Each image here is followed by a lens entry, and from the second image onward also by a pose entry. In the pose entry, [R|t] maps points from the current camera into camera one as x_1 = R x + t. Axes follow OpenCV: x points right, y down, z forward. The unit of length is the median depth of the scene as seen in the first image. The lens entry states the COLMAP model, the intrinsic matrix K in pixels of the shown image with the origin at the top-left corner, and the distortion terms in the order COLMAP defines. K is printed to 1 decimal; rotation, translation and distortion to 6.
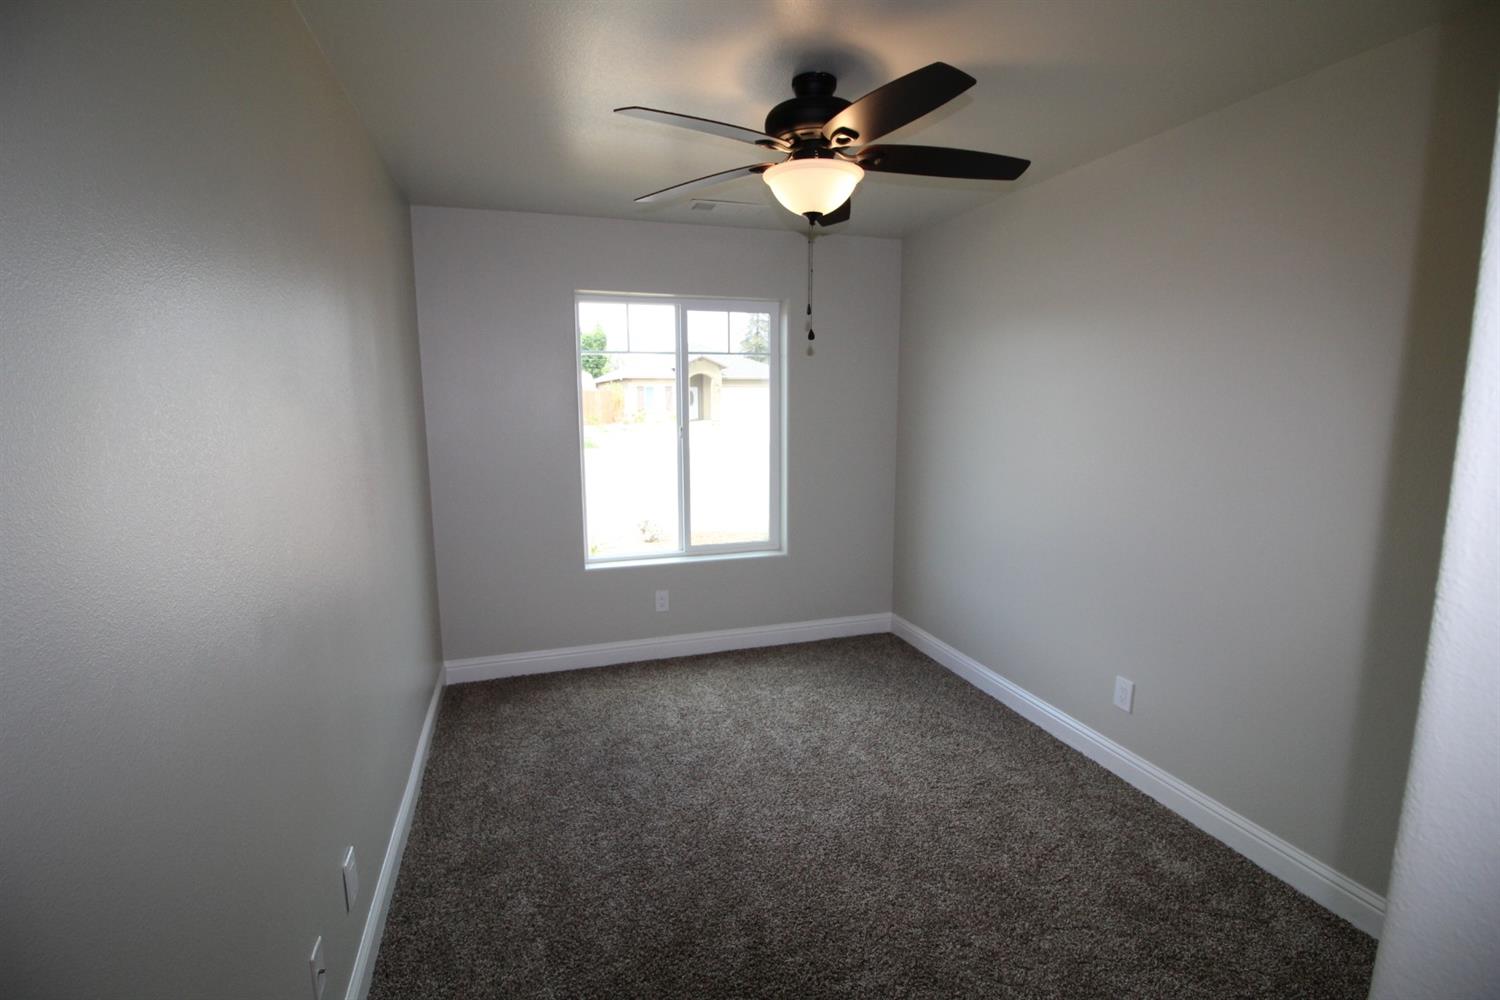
lens RADIAL K [[699.1, 0, 744.6], [0, 699.1, 497.4], [0, 0, 1]] dist [-0.000187, -0.012229]
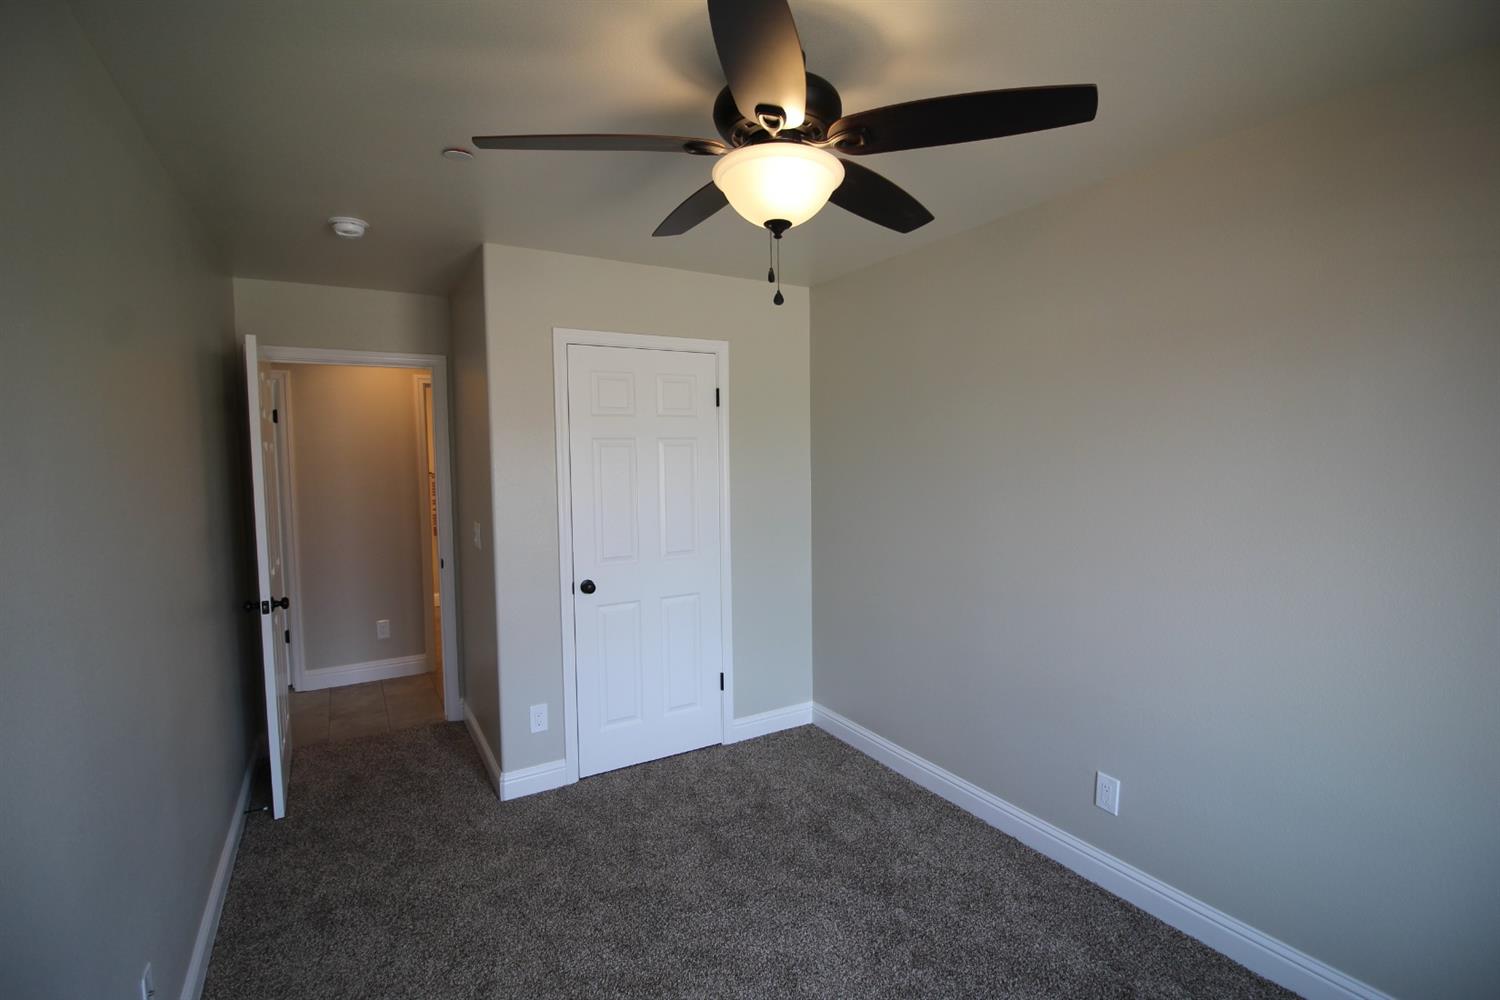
lens RADIAL K [[699.1, 0, 744.6], [0, 699.1, 497.4], [0, 0, 1]] dist [-0.000187, -0.012229]
pose [[0.977523, -0.022820, 0.209591, -0.055249], [0.040247, 0.996041, -0.079265, -0.026014], [-0.206952, 0.085919, 0.974571, 0.154207]]
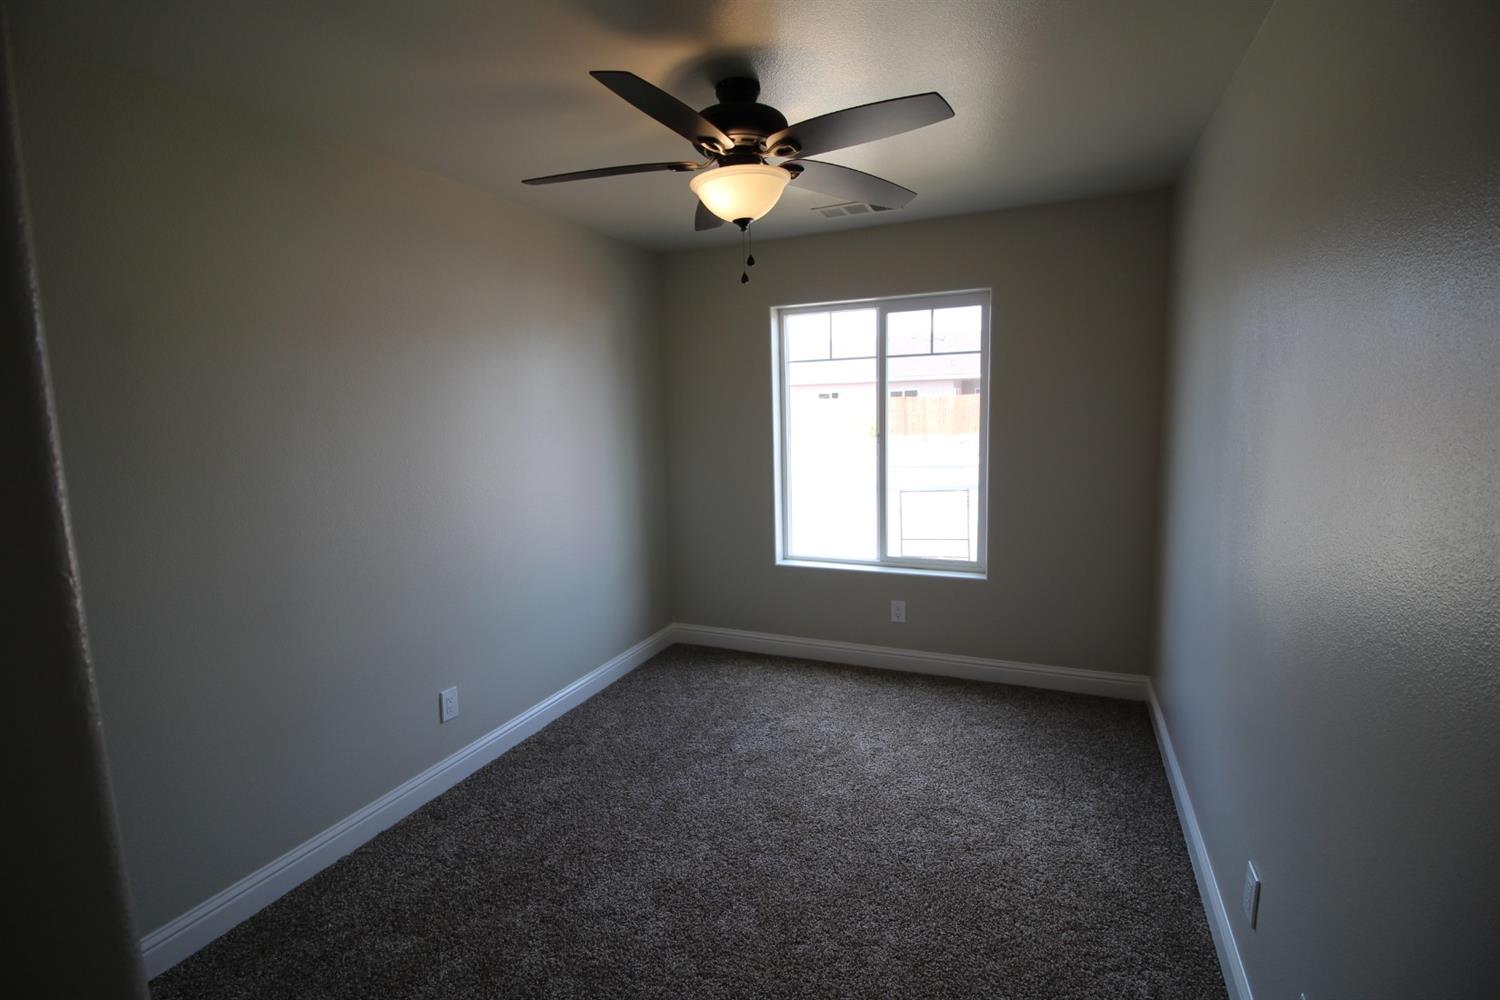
lens RADIAL K [[699.1, 0, 744.6], [0, 699.1, 497.4], [0, 0, 1]] dist [-0.000187, -0.012229]
pose [[0.759955, 0.067709, -0.646439, 0.406465], [-0.069430, 0.997325, 0.022840, -0.020632], [0.646256, 0.027524, 0.762624, 0.141000]]
